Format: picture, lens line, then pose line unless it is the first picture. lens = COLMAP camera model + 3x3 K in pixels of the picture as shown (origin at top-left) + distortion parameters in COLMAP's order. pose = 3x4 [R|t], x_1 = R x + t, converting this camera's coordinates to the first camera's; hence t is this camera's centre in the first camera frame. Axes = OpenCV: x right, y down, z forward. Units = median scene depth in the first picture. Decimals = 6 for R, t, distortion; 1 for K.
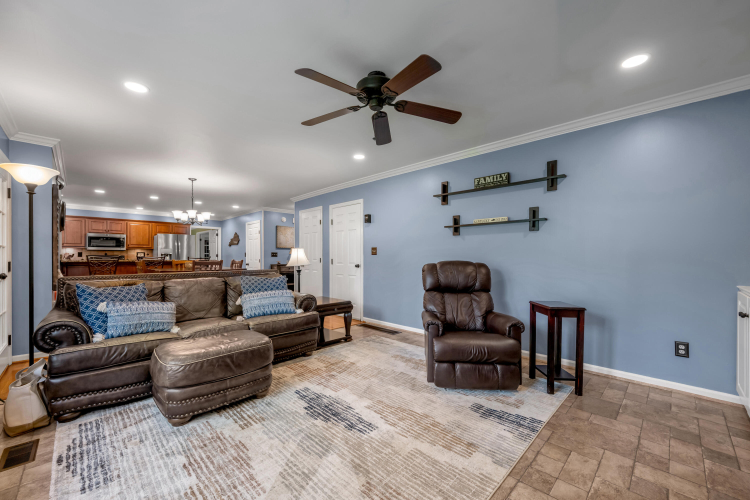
lens RADIAL K [[298.7, 0, 373.8], [0, 298.7, 256.0], [0, 0, 1]] dist [0.000750, 0.000223]
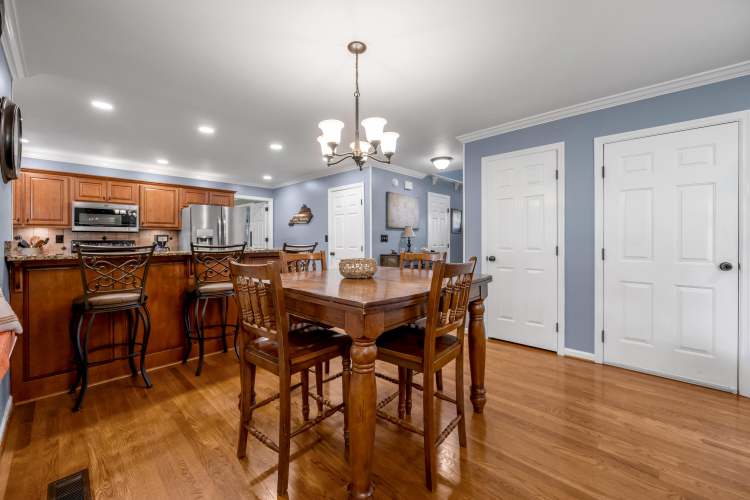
lens RADIAL K [[298.7, 0, 376.4], [0, 298.7, 244.7], [0, 0, 1]] dist [0.000750, 0.000223]
pose [[0.999224, -0.002466, 0.039311, -0.373773], [0.001585, 0.999747, 0.022430, -0.005588], [-0.039357, -0.022350, 0.998975, 0.377712]]
